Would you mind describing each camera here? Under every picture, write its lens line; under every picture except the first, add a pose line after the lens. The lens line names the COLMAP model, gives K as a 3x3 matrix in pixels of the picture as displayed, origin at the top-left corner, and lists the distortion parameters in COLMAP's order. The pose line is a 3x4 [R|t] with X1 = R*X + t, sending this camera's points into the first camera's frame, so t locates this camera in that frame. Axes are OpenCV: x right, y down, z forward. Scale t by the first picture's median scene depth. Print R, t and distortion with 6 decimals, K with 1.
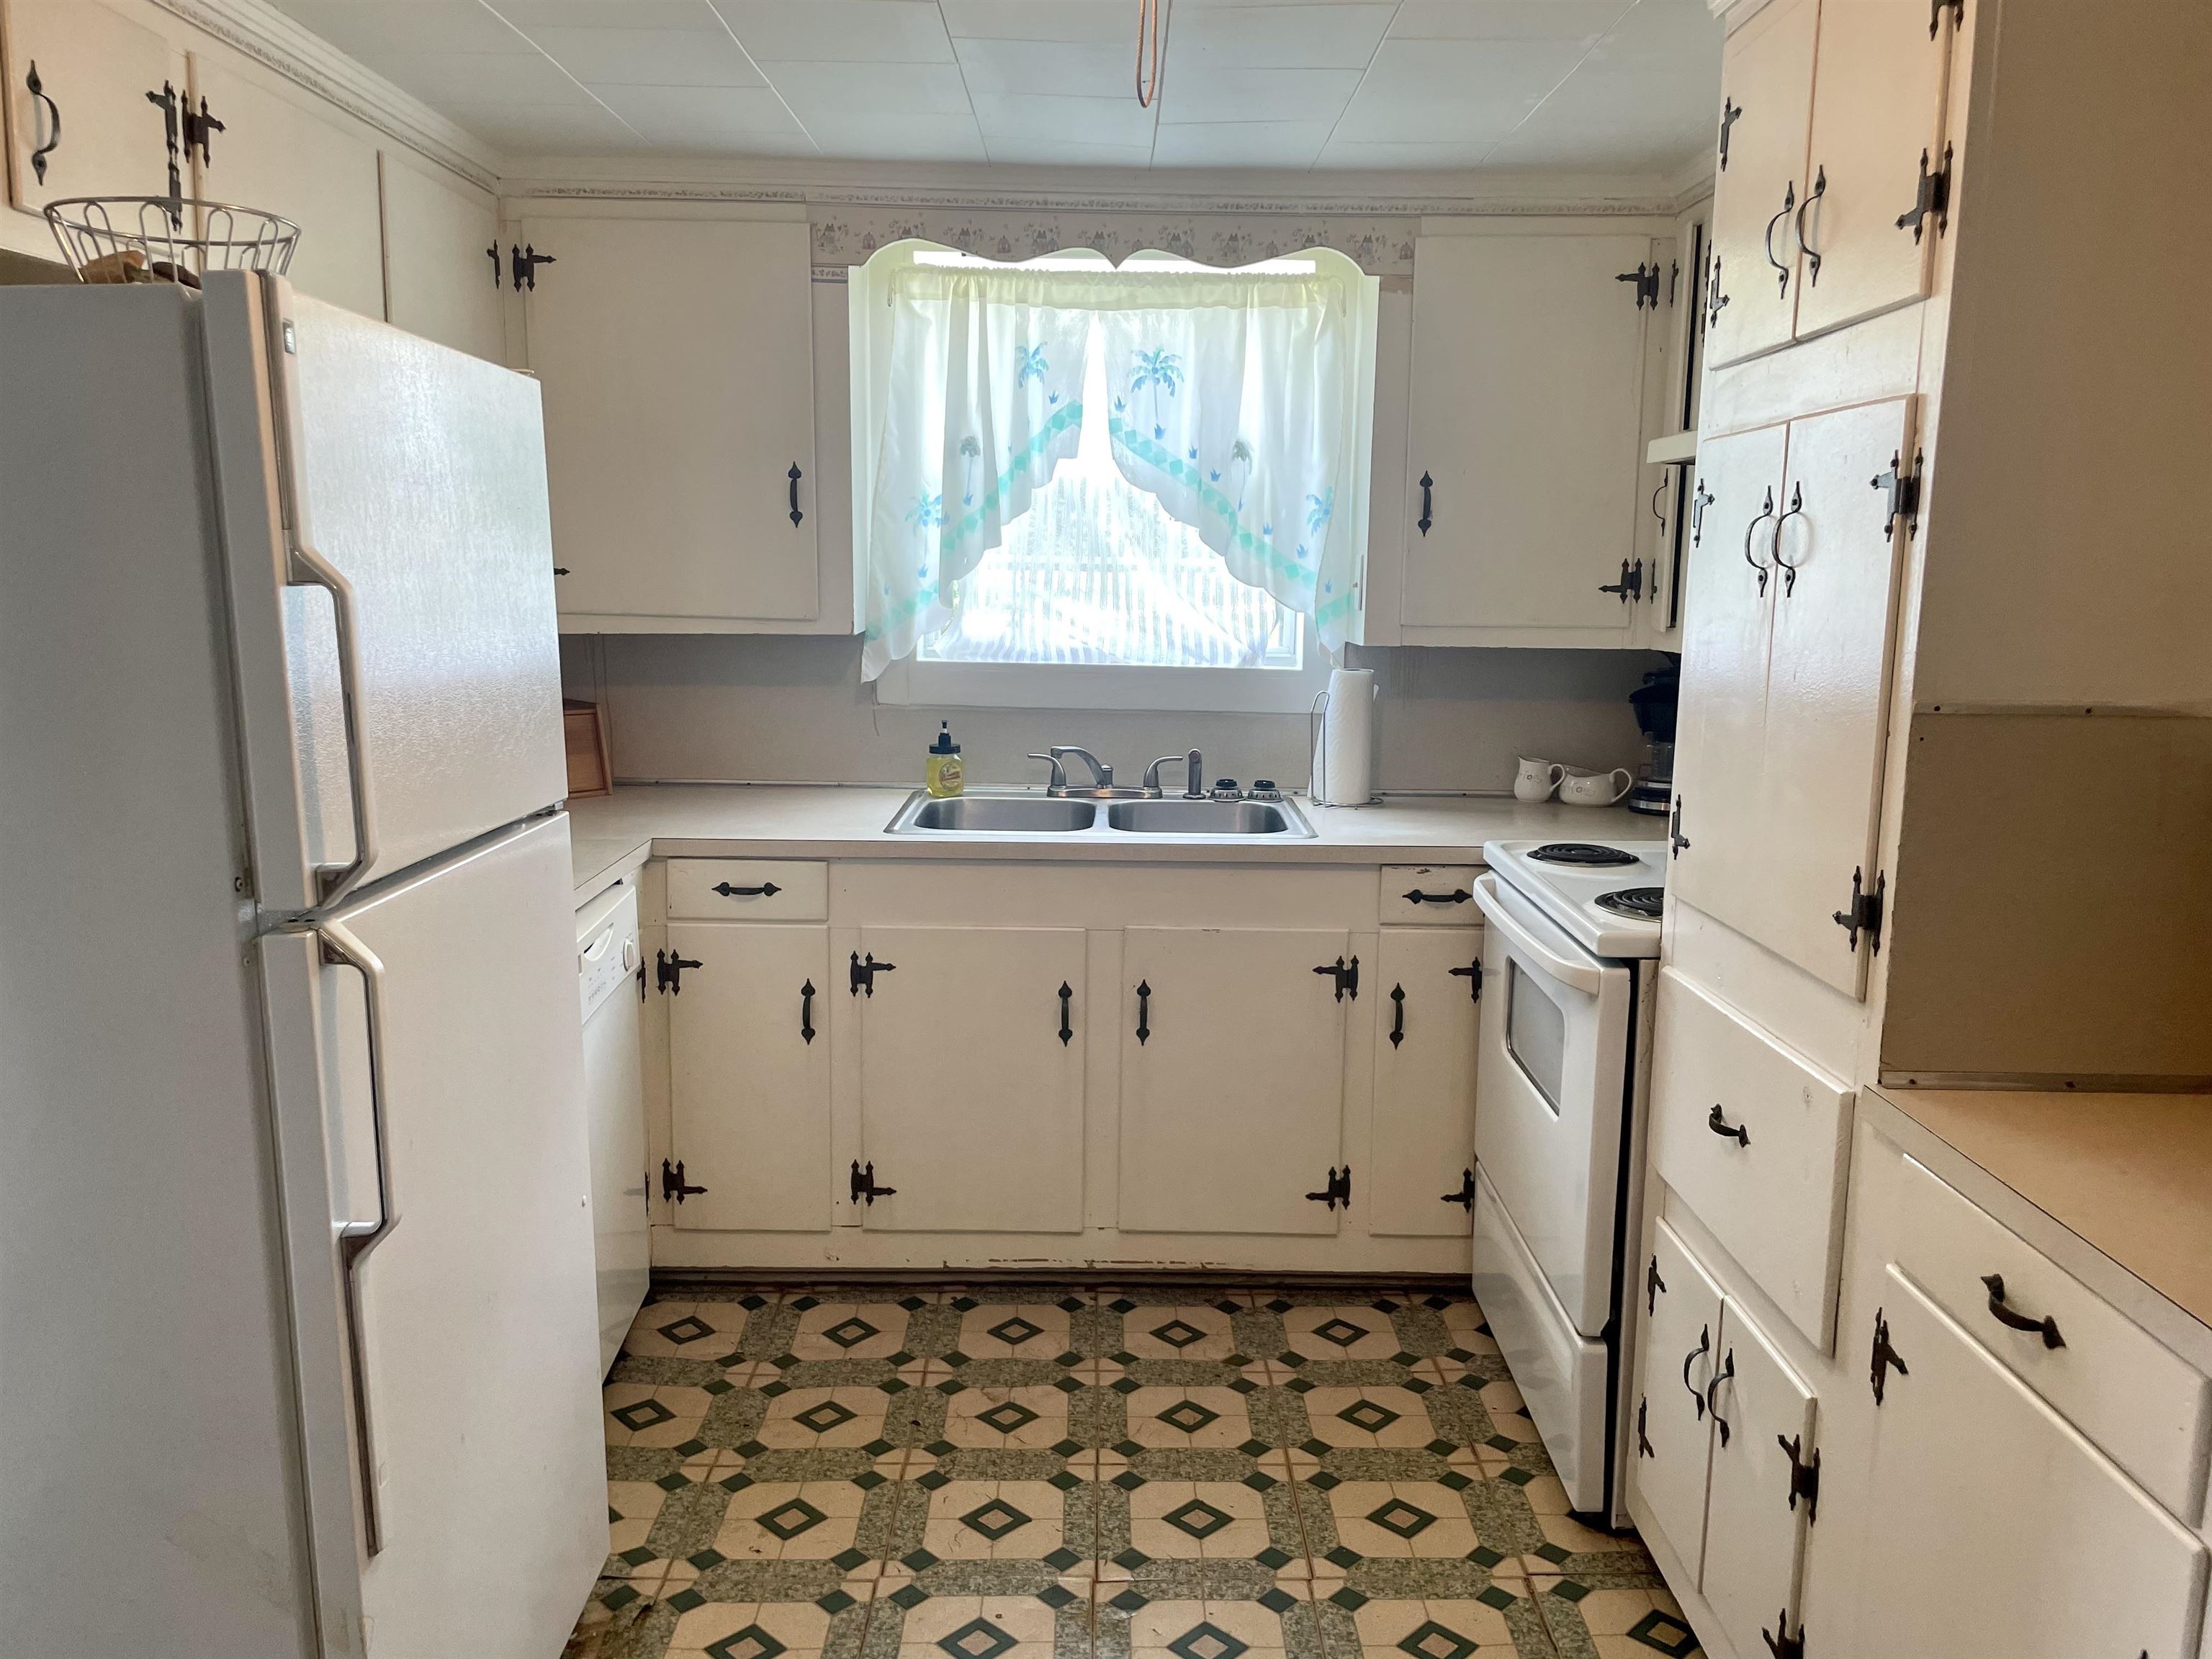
lens RADIAL K [[1674.0, 0, 1110.0], [0, 1674.0, 825.3], [0, 0, 1]] dist [0.086020, -0.121602]
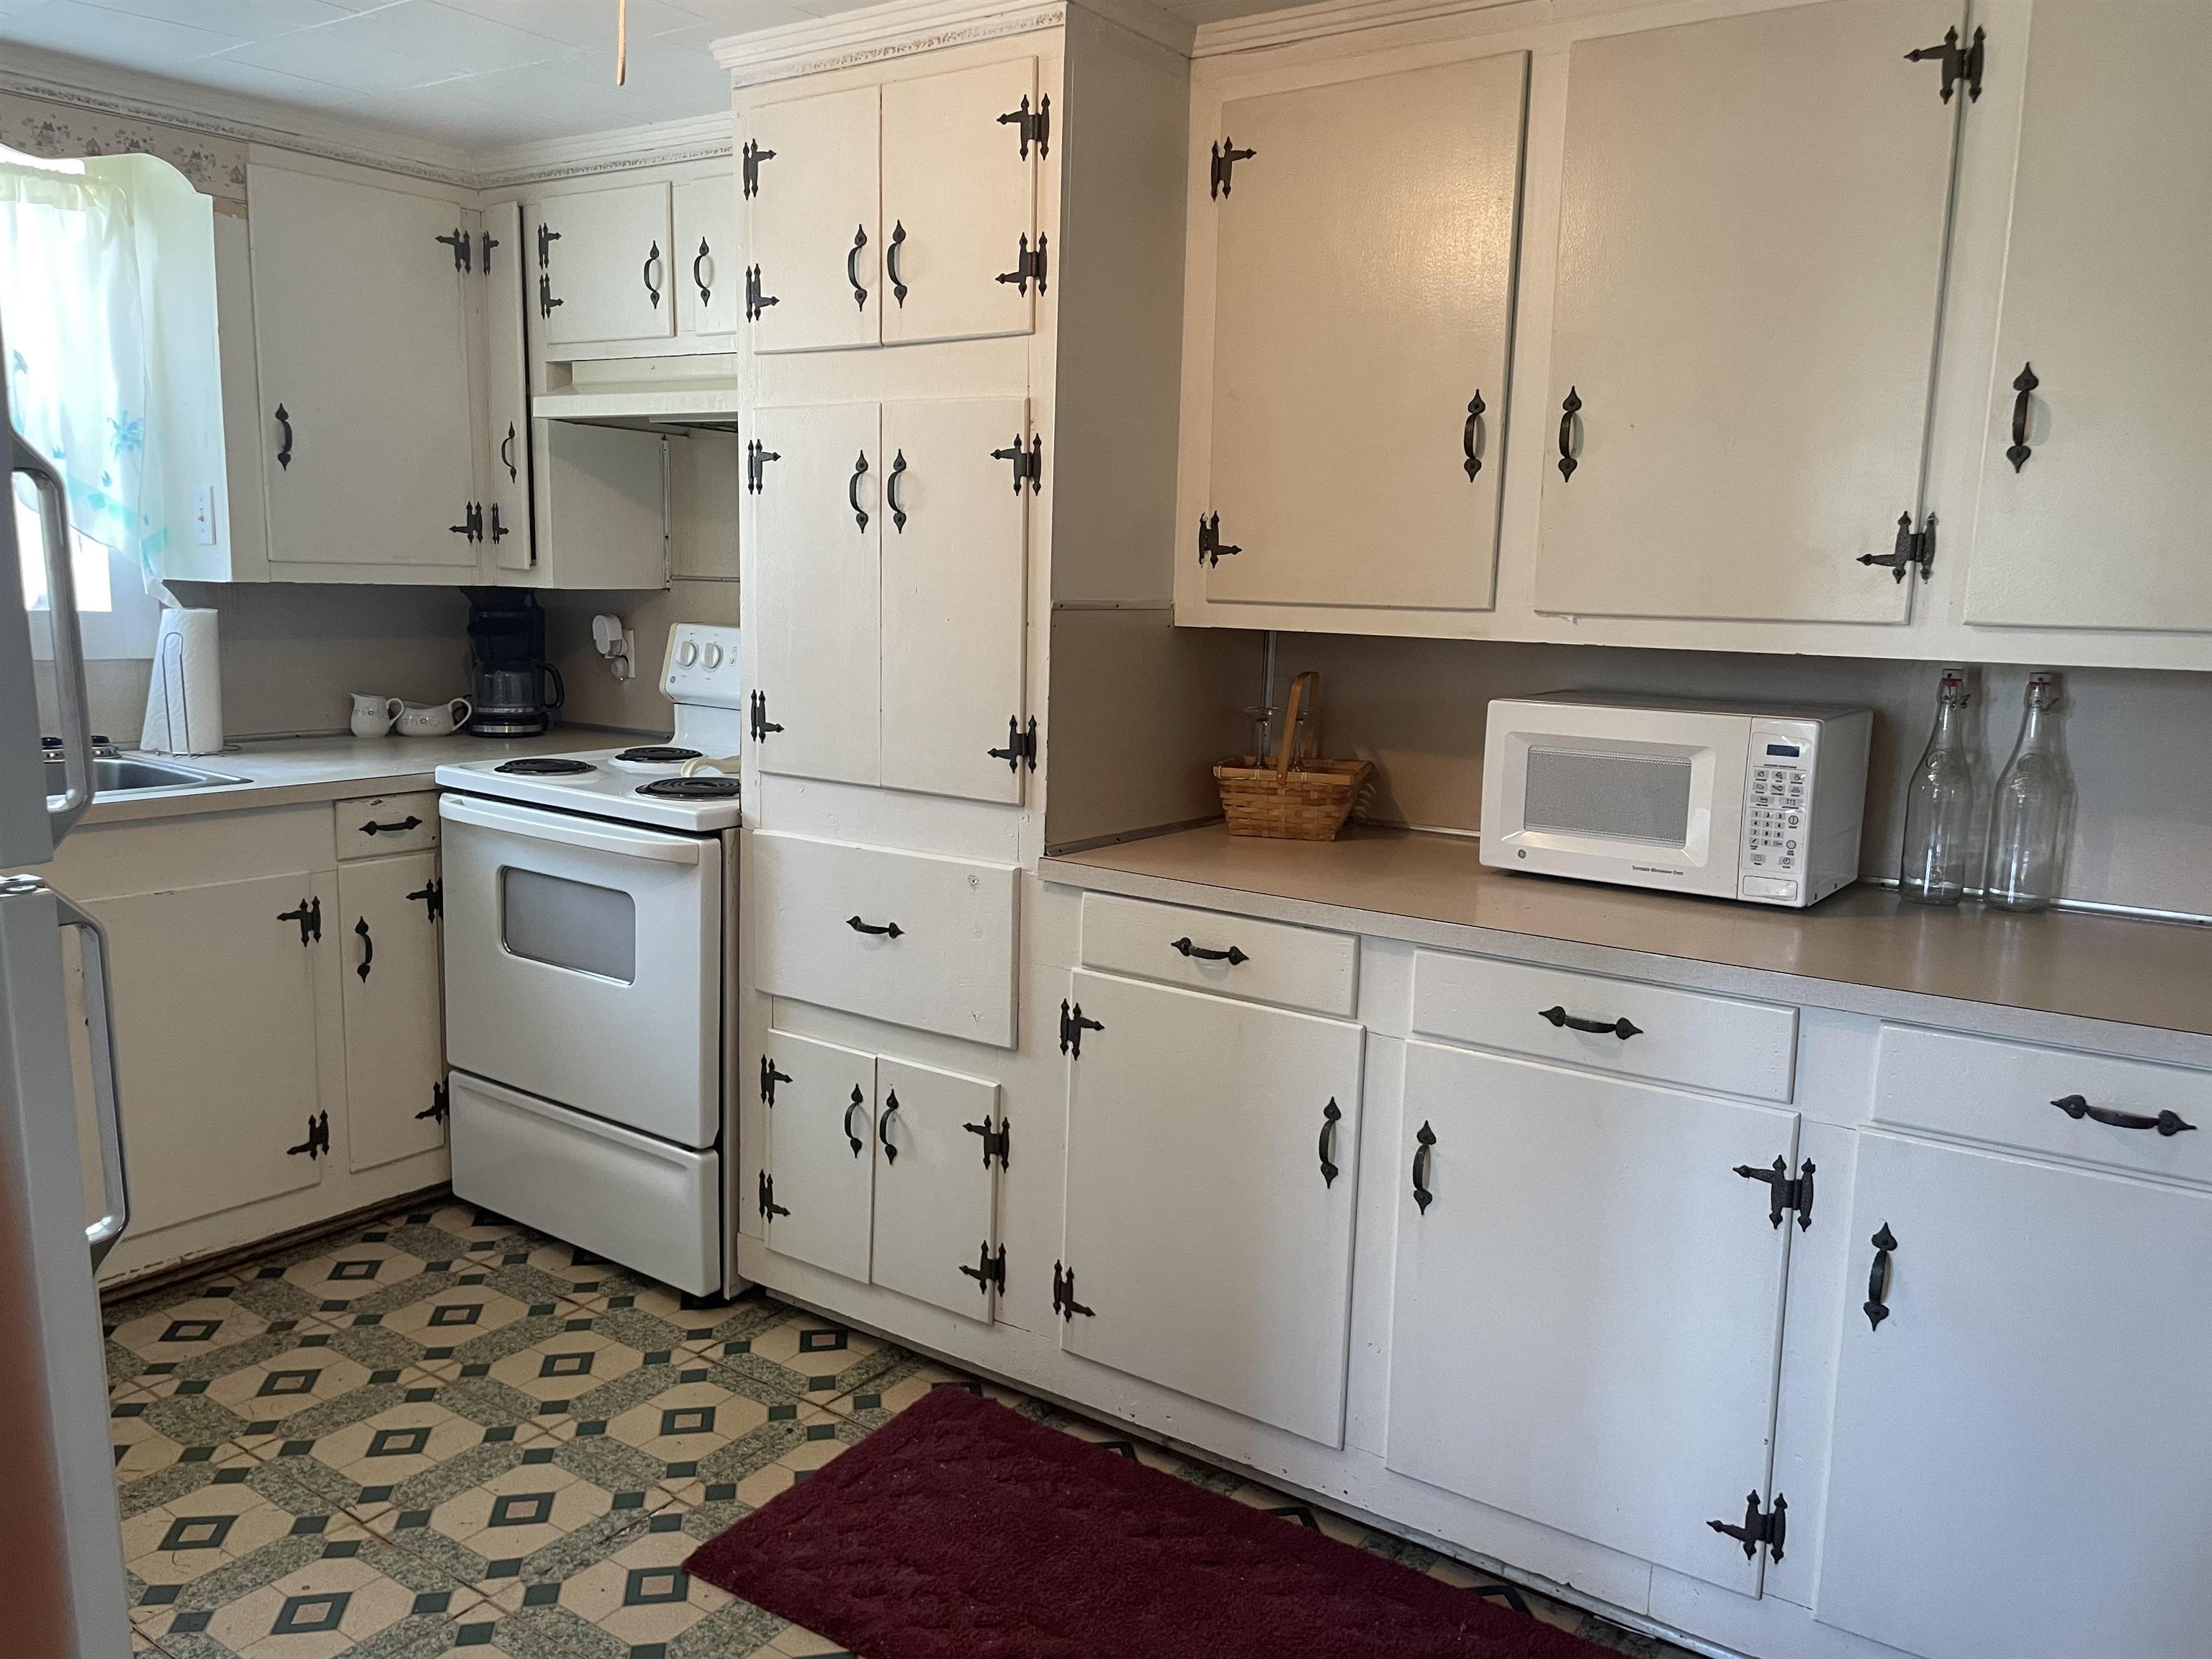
lens RADIAL K [[1674.0, 0, 1110.0], [0, 1674.0, 825.3], [0, 0, 1]] dist [0.086020, -0.121602]
pose [[0.582527, -0.120313, 0.803857, -0.381111], [0.103135, 0.991931, 0.073723, 0.011228], [-0.806241, 0.039961, 0.590236, 0.036487]]
